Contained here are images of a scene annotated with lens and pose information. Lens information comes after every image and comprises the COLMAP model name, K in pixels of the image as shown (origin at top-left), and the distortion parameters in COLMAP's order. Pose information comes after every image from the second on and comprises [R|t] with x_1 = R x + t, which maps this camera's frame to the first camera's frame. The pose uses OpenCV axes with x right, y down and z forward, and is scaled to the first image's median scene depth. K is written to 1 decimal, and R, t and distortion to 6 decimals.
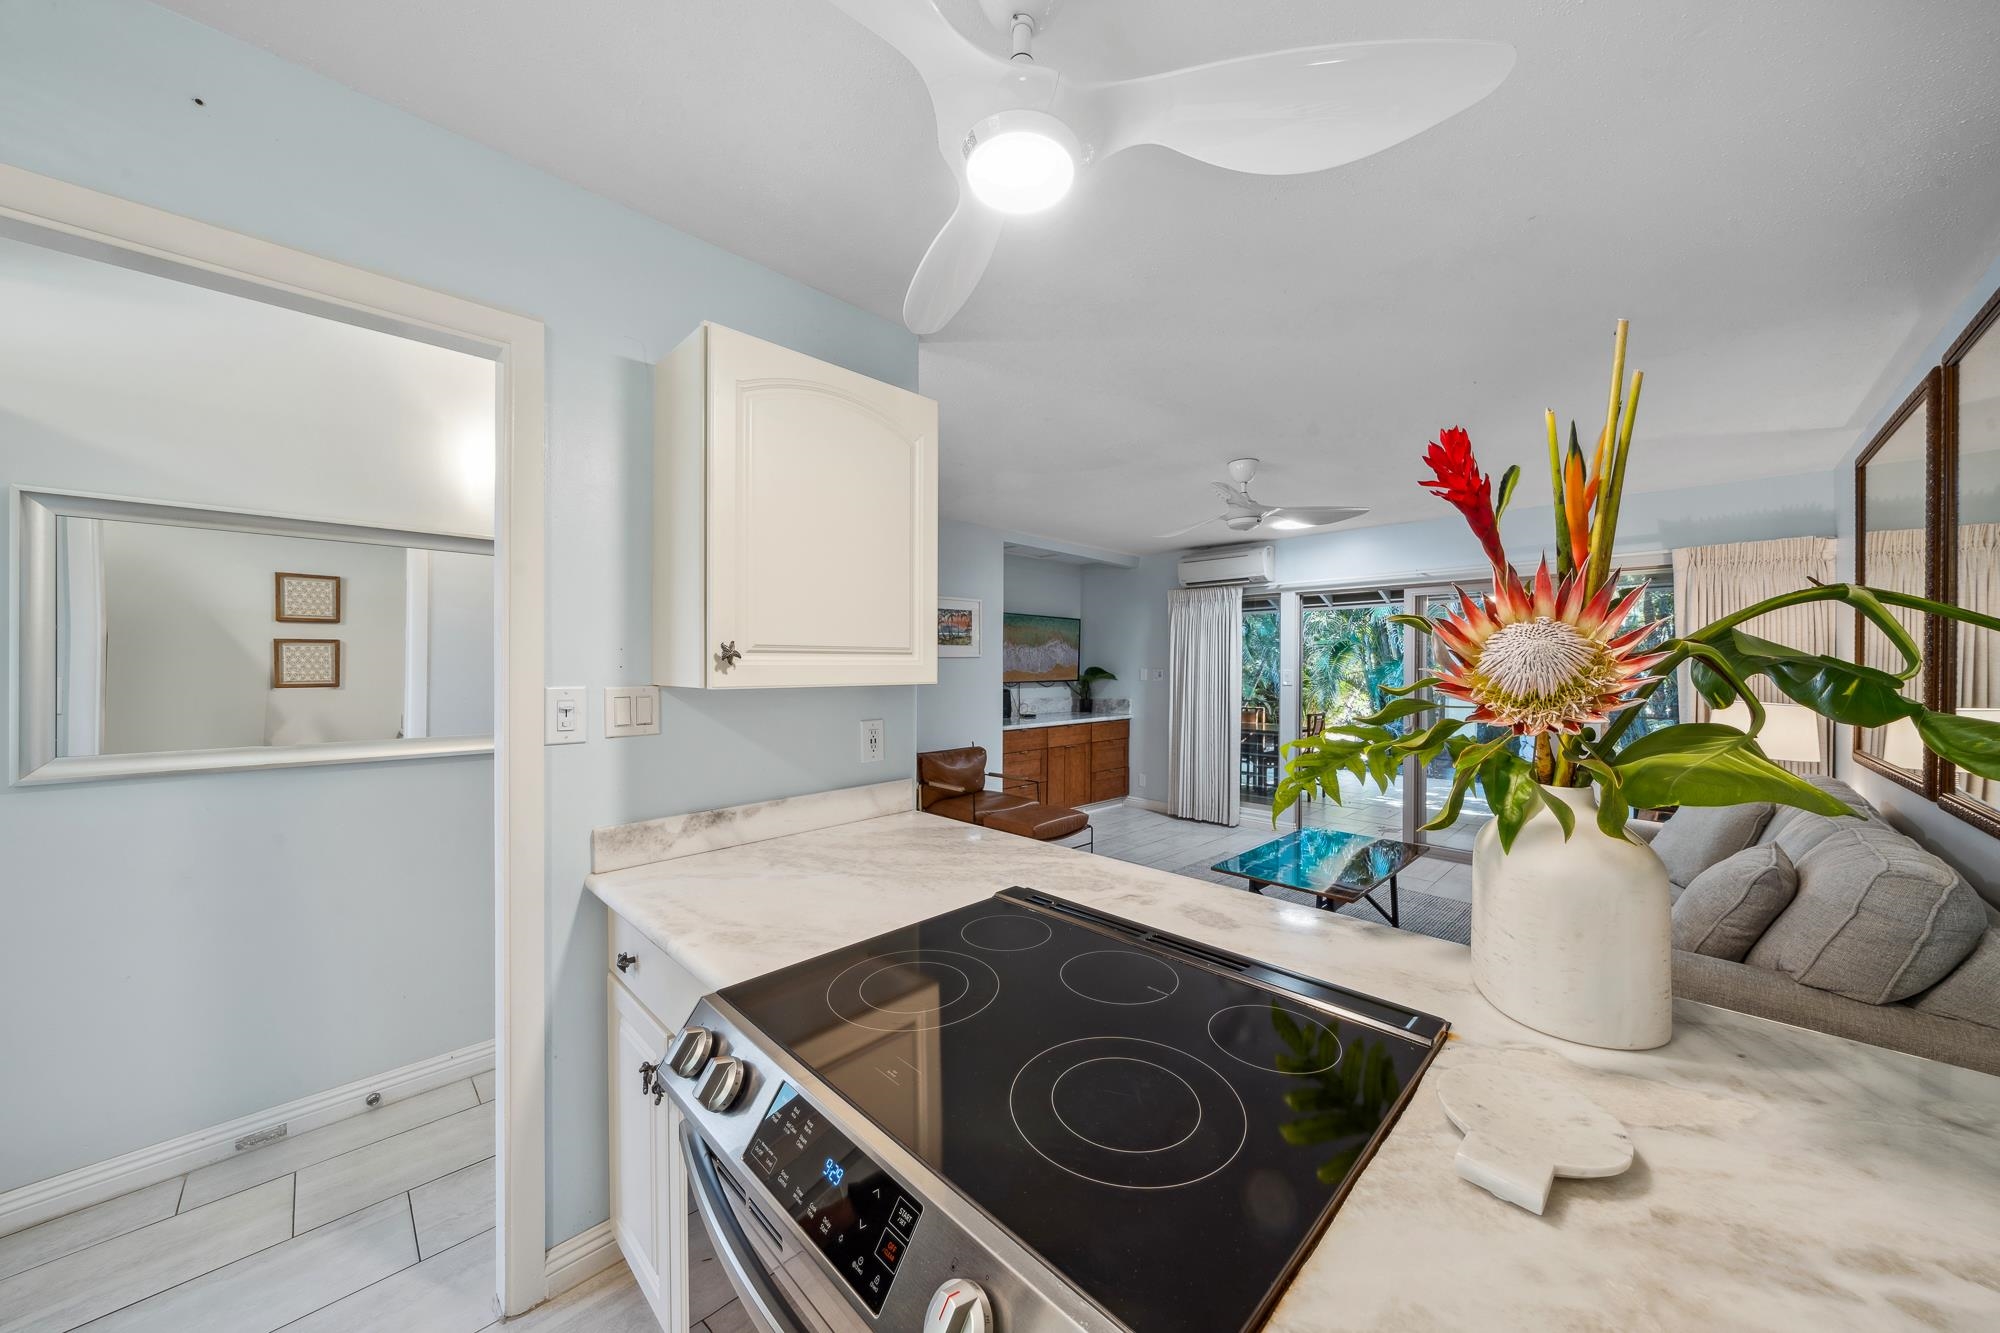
lens RADIAL K [[683.9, 0, 1005.5], [0, 683.9, 666.0], [0, 0, 1]] dist [-0.001122, 0.000326]
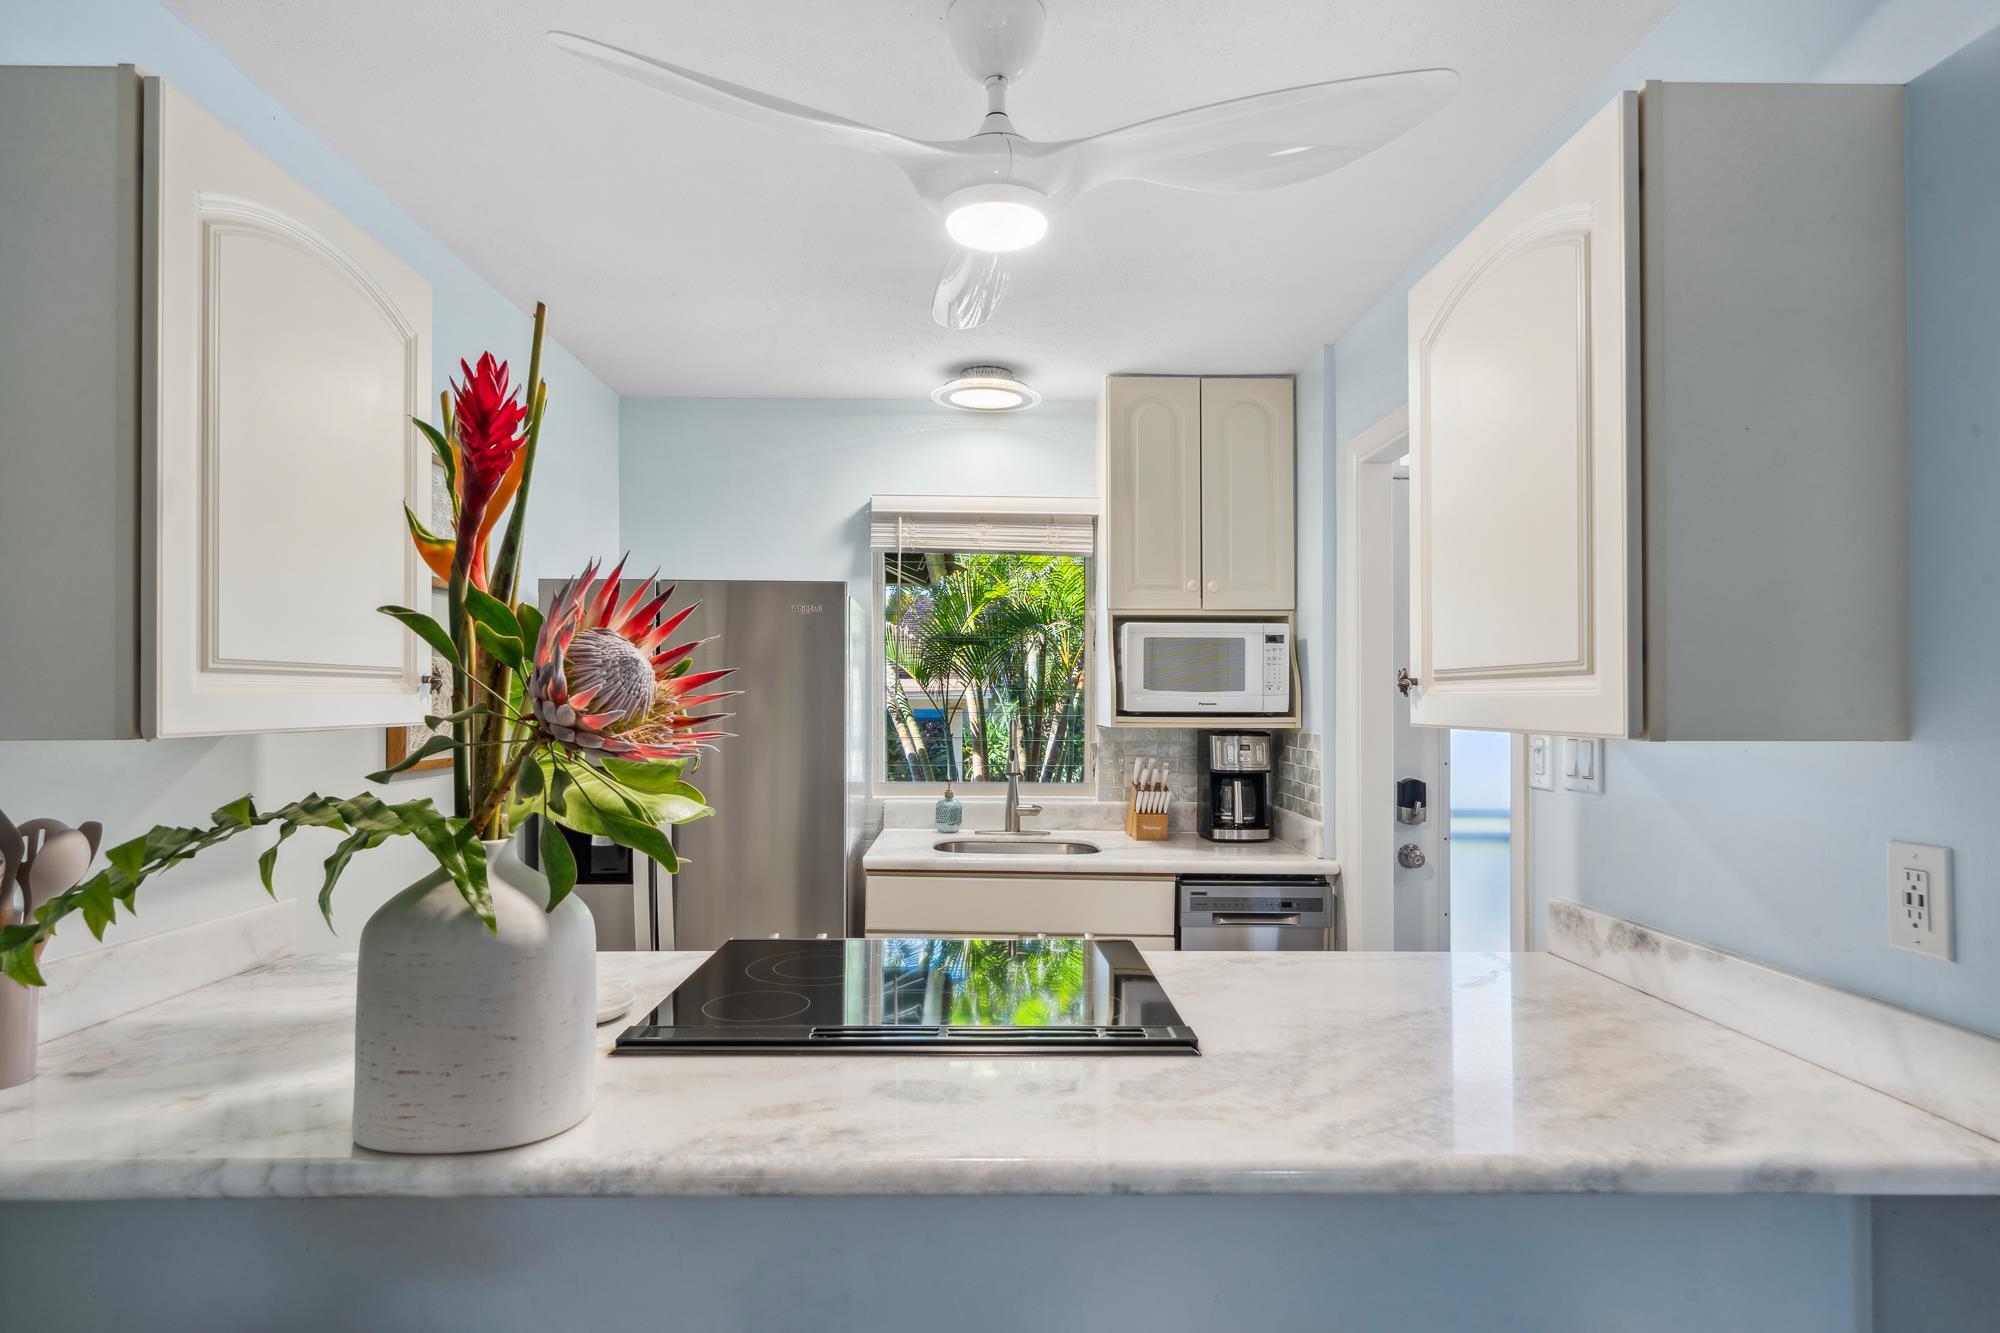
lens RADIAL K [[1048.9, 0, 997.1], [0, 1048.9, 681.7], [0, 0, 1]] dist [-0.002830, -0.000166]
pose [[-0.696077, -0.017300, -0.717758, 0.747100], [-0.002027, 0.999753, -0.022131, 0.007068], [0.717964, -0.013950, -0.695940, 1.354354]]
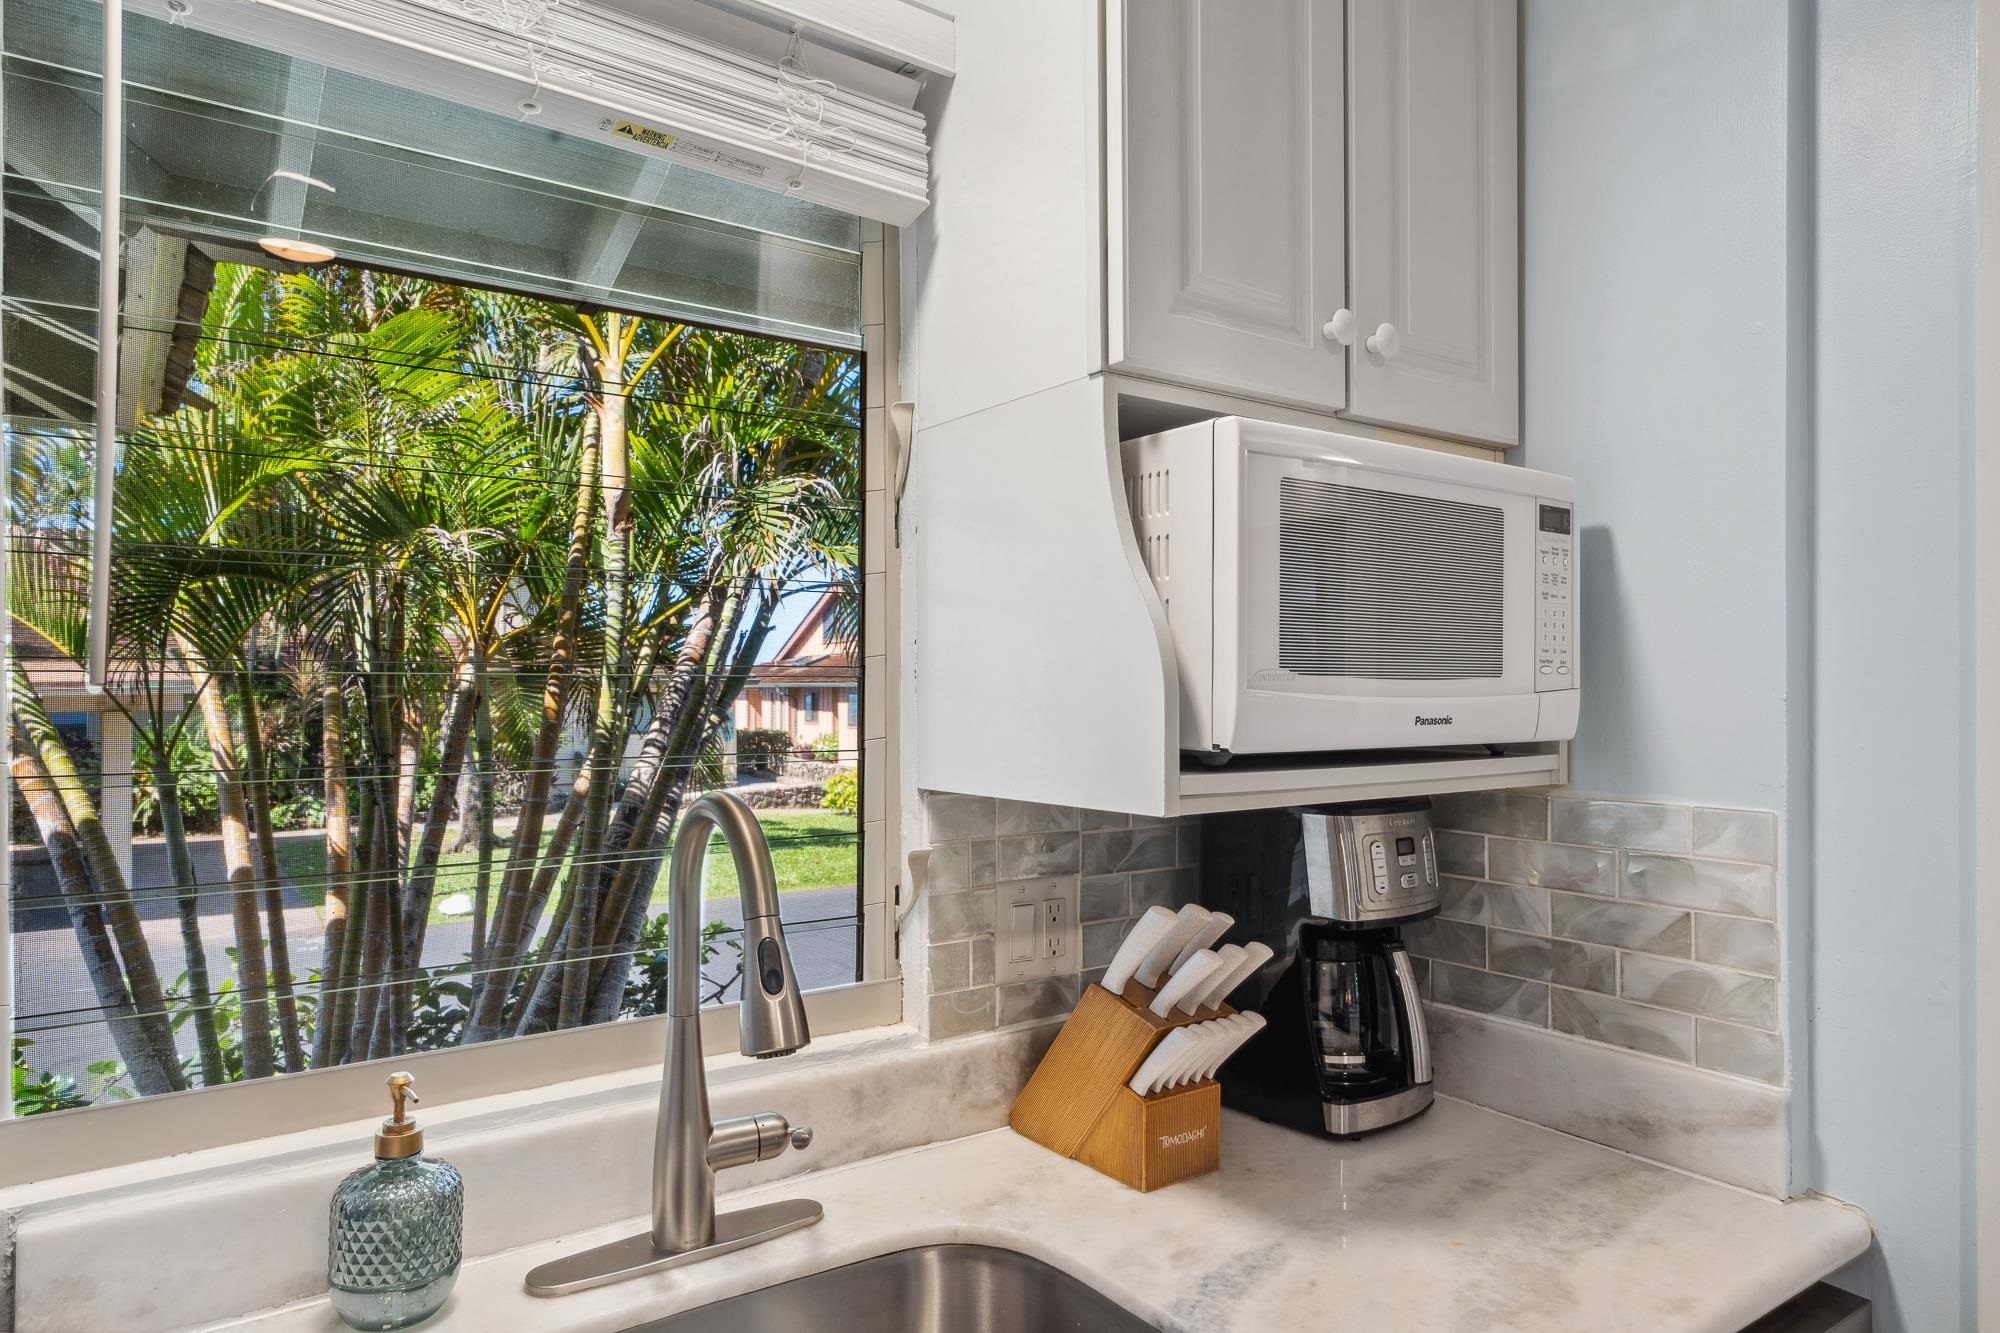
lens RADIAL K [[1215.8, 0, 997.9], [0, 1215.8, 667.3], [0, 0, 1]] dist [-0.002919, 0.000810]
pose [[-0.164939, -0.021829, -0.986062, 0.260546], [0.004862, 0.999725, -0.022944, -0.002225], [0.986292, -0.008579, -0.164788, 0.749337]]
